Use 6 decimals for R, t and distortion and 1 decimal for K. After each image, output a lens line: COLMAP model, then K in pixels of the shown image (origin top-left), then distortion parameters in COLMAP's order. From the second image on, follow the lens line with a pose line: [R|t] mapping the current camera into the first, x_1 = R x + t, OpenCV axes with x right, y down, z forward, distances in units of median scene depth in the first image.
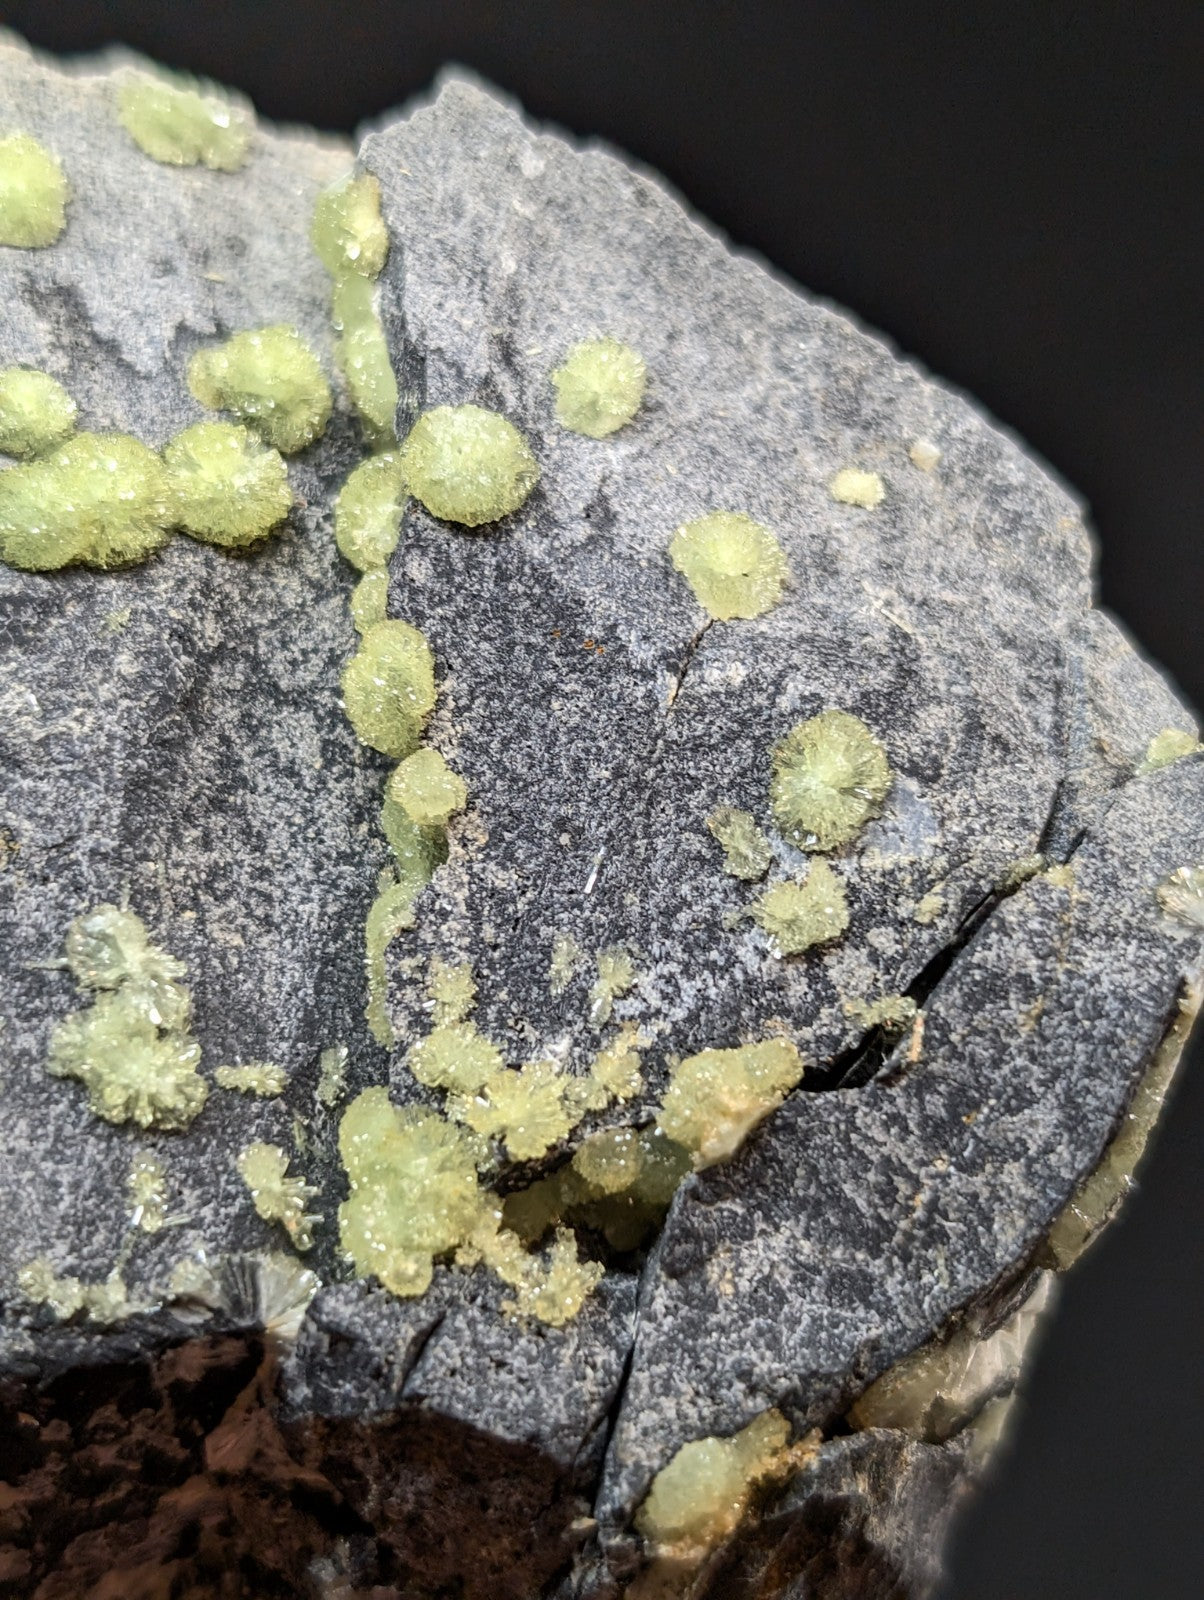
lens RADIAL K [[2954.8, 0, 574.9], [0, 2954.8, 769.4], [0, 0, 1]] dist [0.141883, 0.000000]
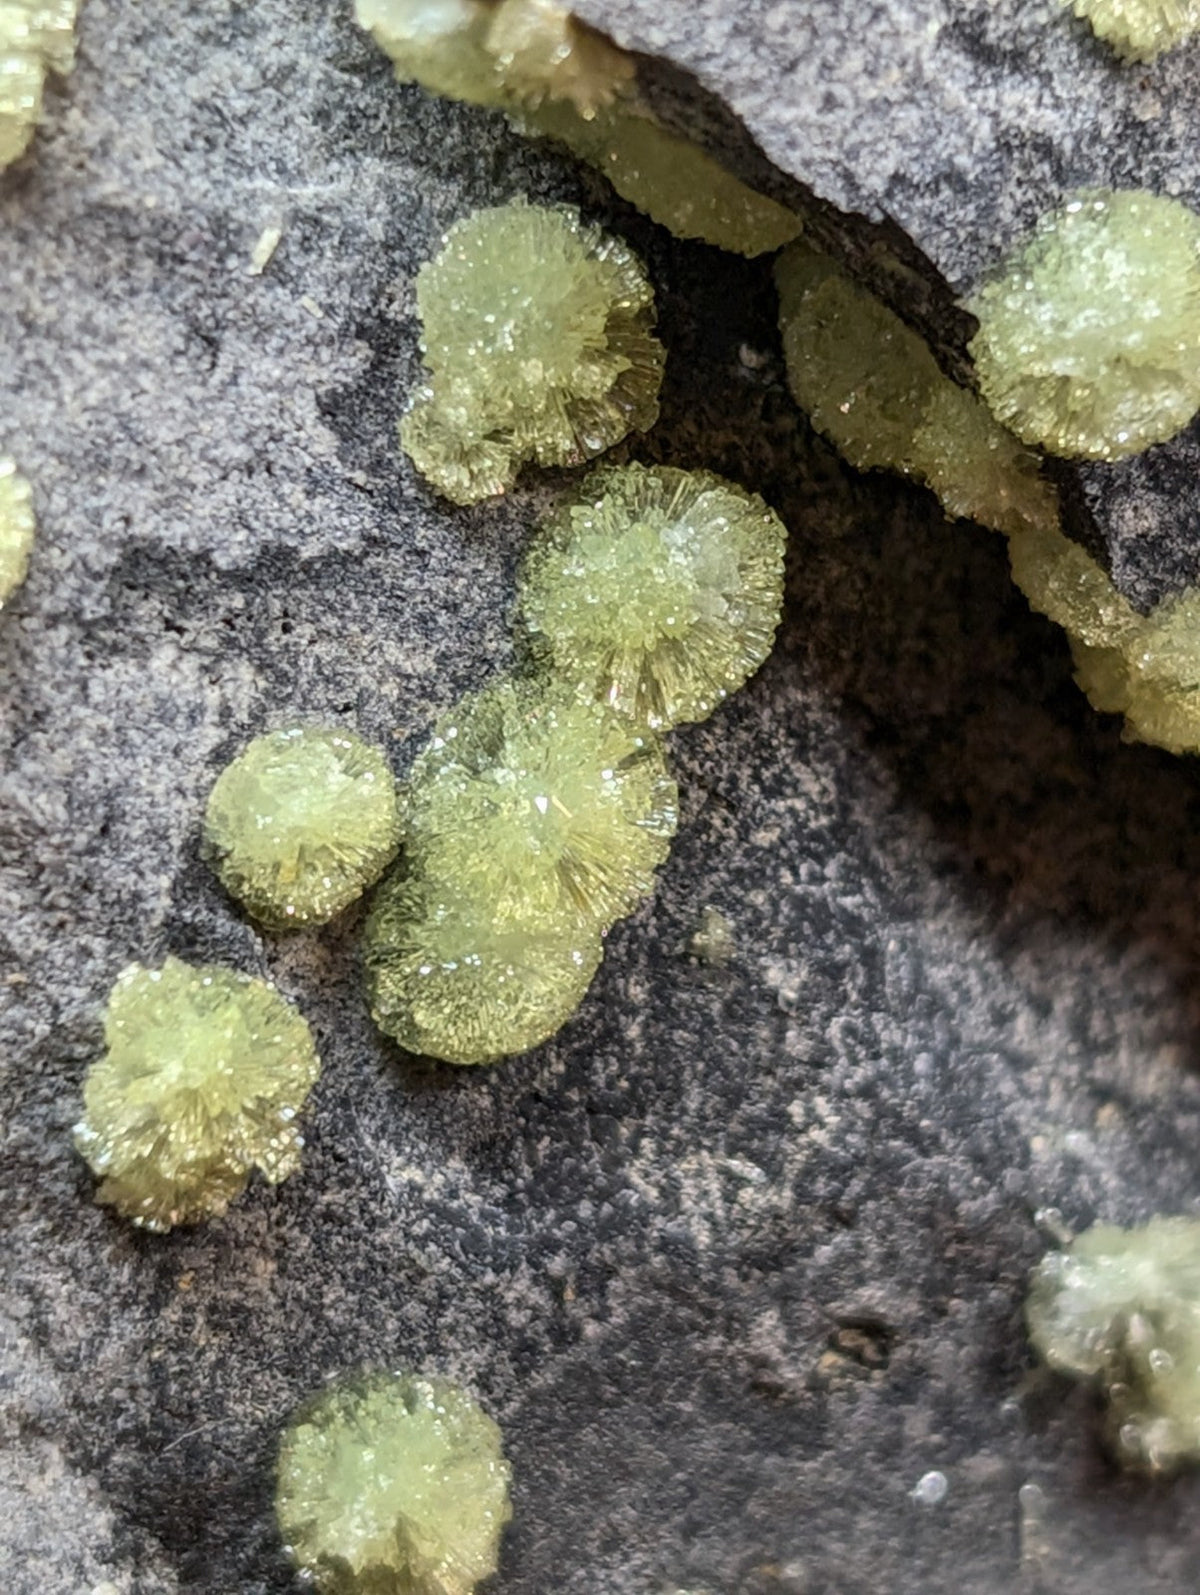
lens RADIAL K [[5601.7, 0, 643.5], [0, 5601.7, 695.5], [0, 0, 1]] dist [0.237001, 0.000000]
pose [[0.750603, -0.655372, -0.084158, -0.055732], [0.457478, 0.423551, 0.781868, -0.825735], [-0.476770, -0.625373, 0.617737, 0.443068]]
